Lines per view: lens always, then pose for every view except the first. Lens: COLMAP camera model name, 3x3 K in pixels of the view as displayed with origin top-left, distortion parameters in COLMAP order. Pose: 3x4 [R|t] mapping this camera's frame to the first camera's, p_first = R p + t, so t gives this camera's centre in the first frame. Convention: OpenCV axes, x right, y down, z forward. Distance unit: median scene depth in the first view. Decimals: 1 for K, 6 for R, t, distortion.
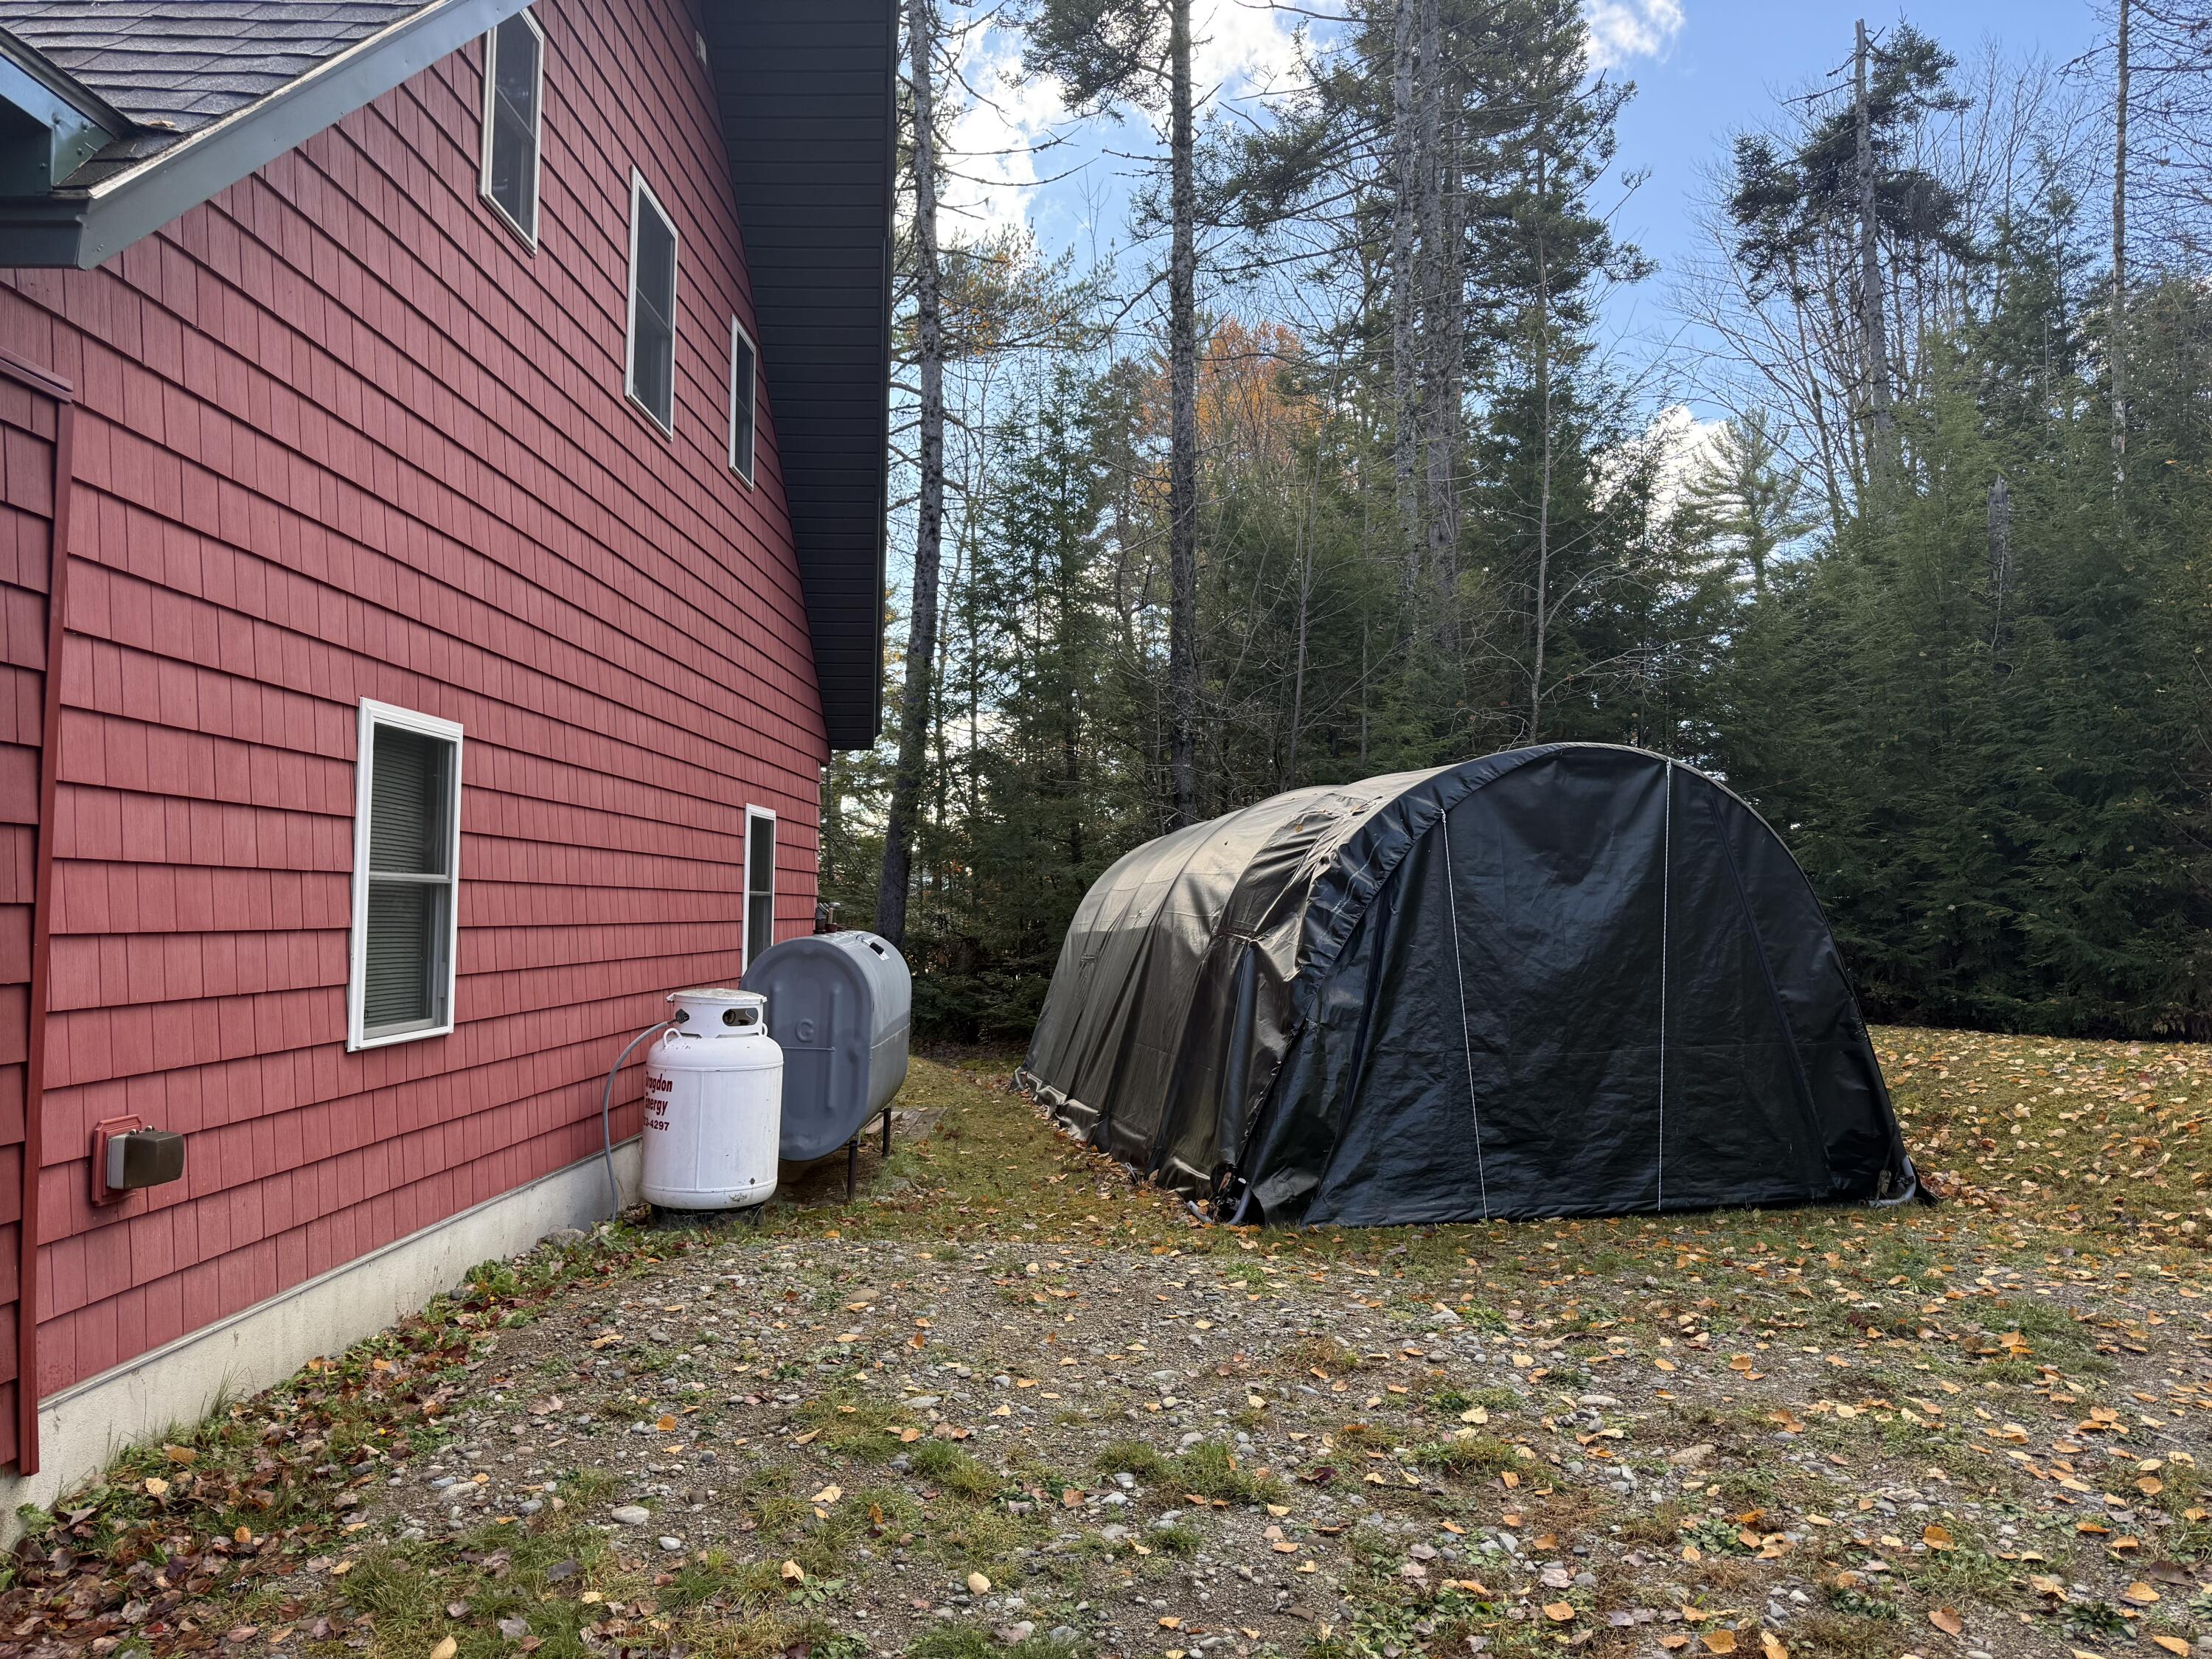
lens RADIAL K [[1551.2, 0, 1114.7], [0, 1551.2, 821.9], [0, 0, 1]] dist [0.105862, -0.145606]
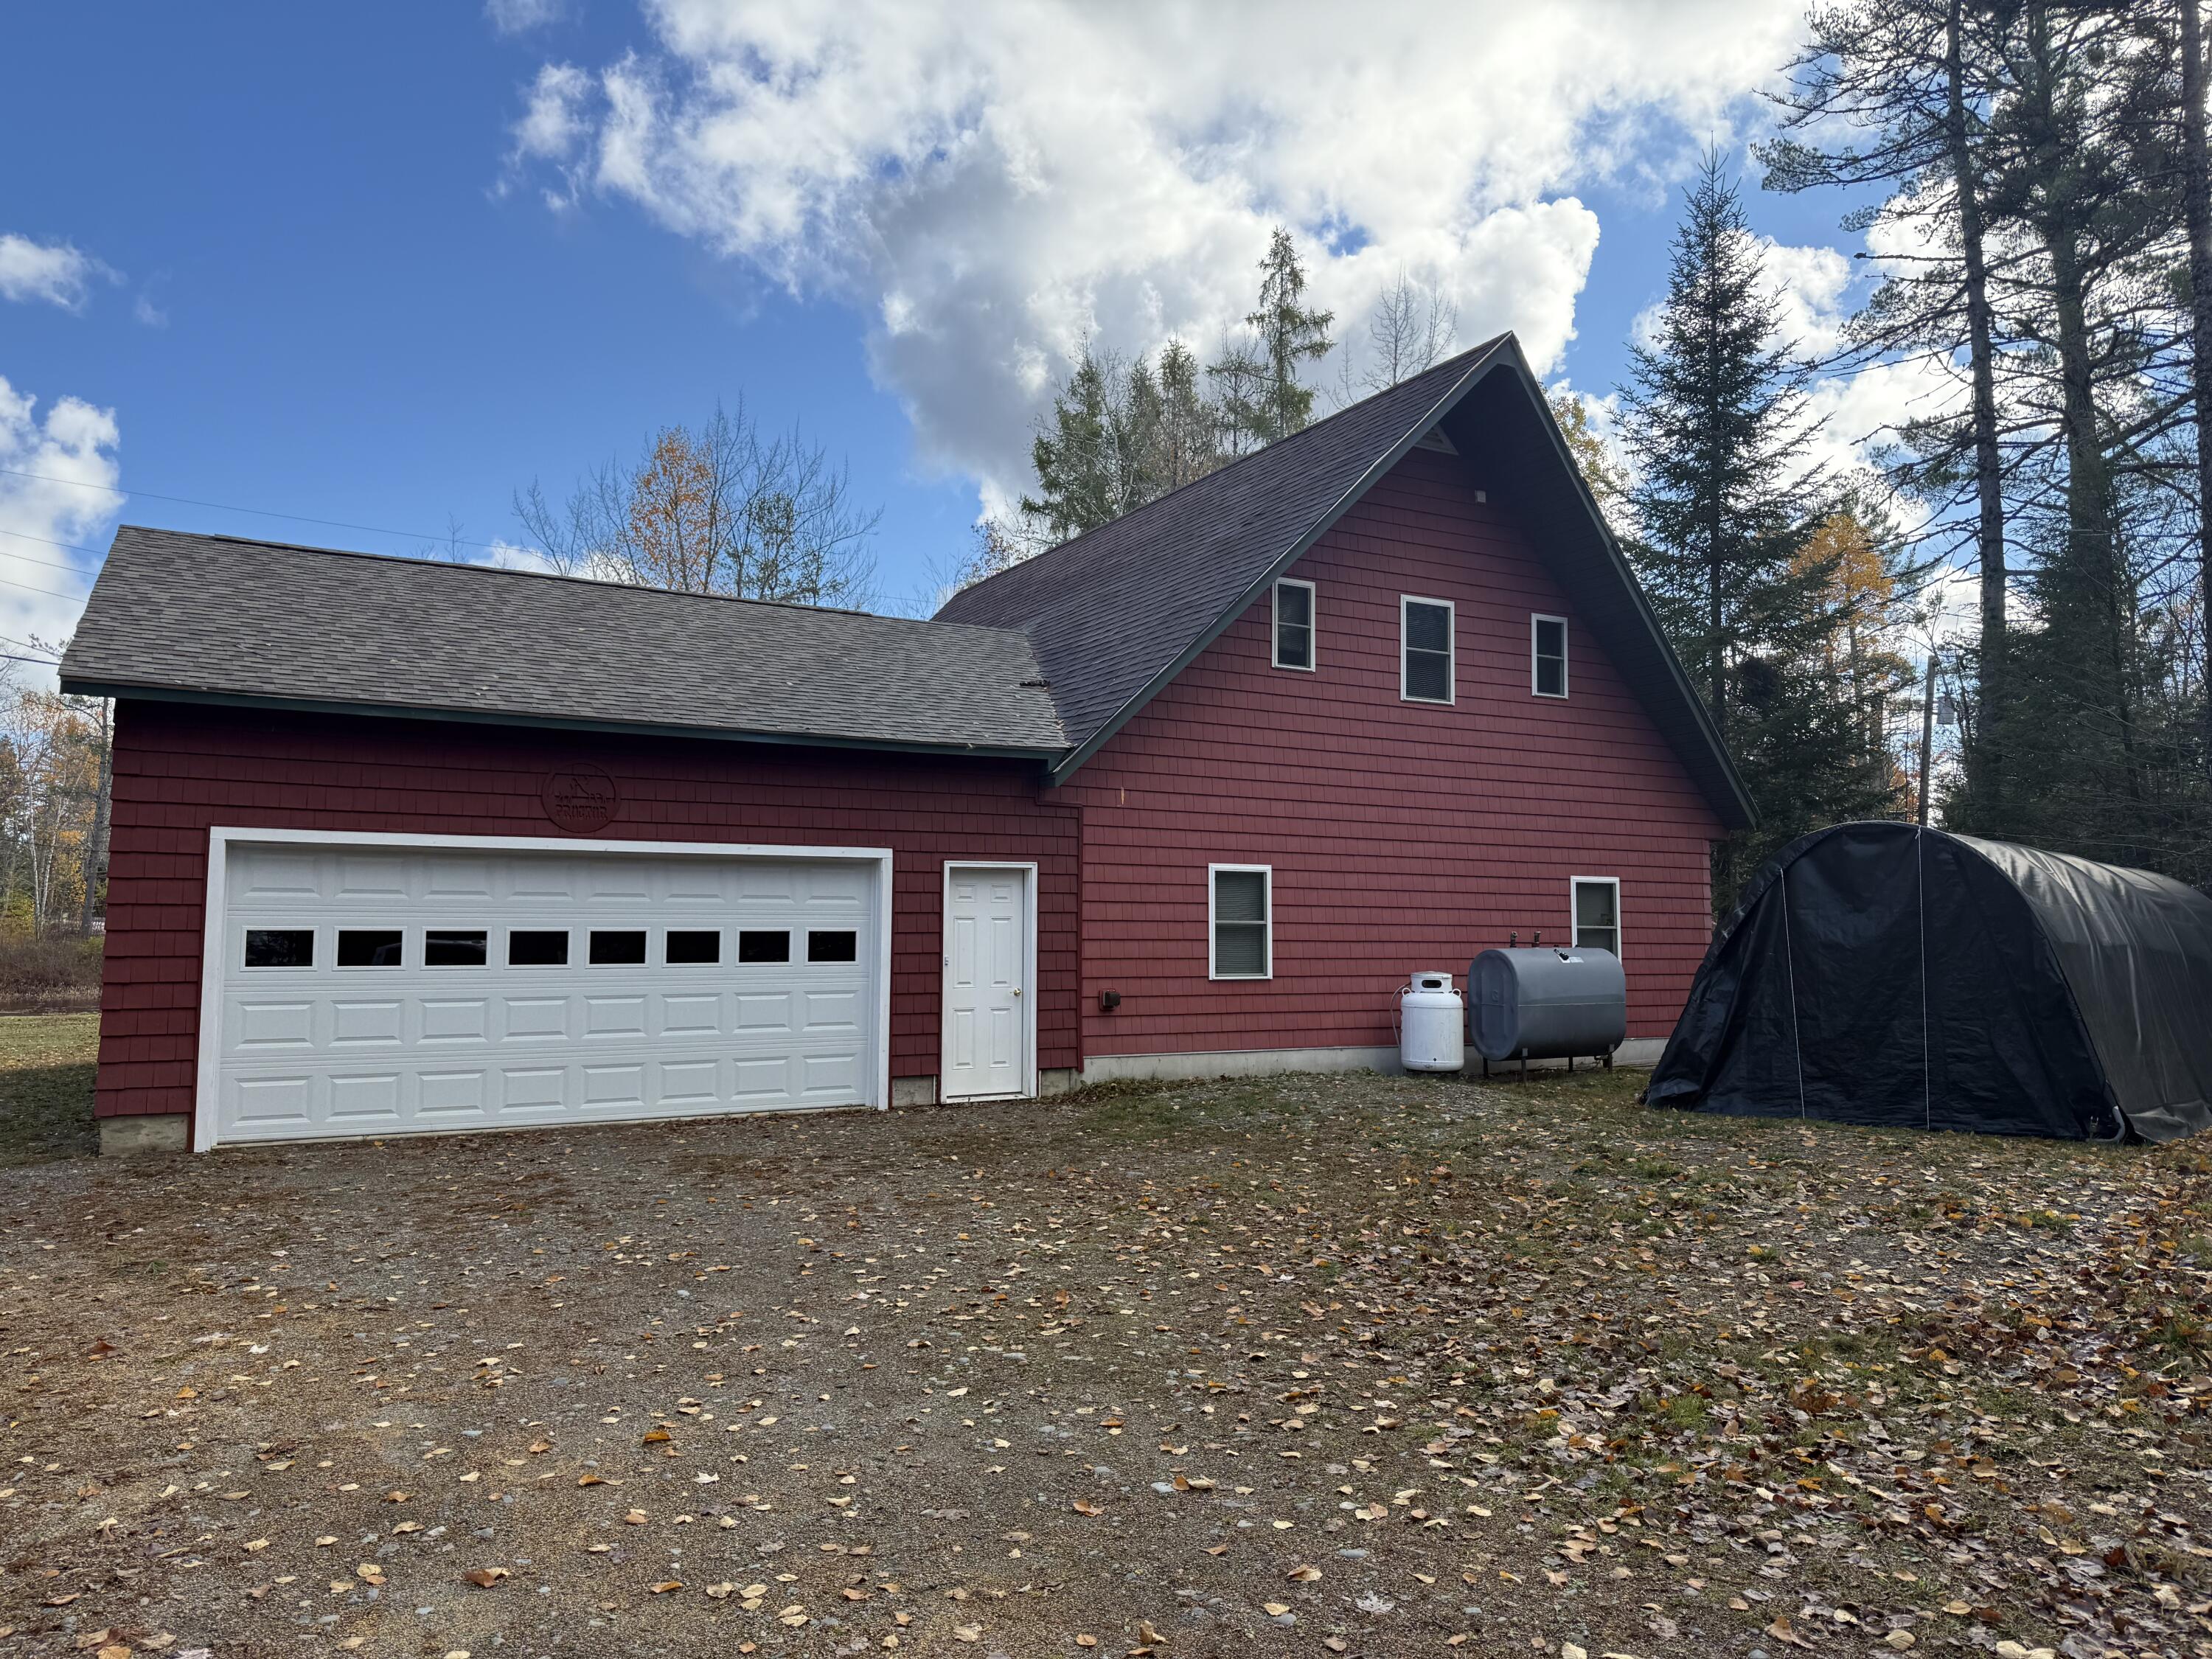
lens RADIAL K [[1551.2, 0, 1114.7], [0, 1551.2, 821.9], [0, 0, 1]] dist [0.105862, -0.145606]
pose [[0.489064, -0.076335, -0.868901, 1.788549], [0.052357, 0.996936, -0.058115, 0.004839], [0.870675, -0.017071, 0.491562, -0.550536]]
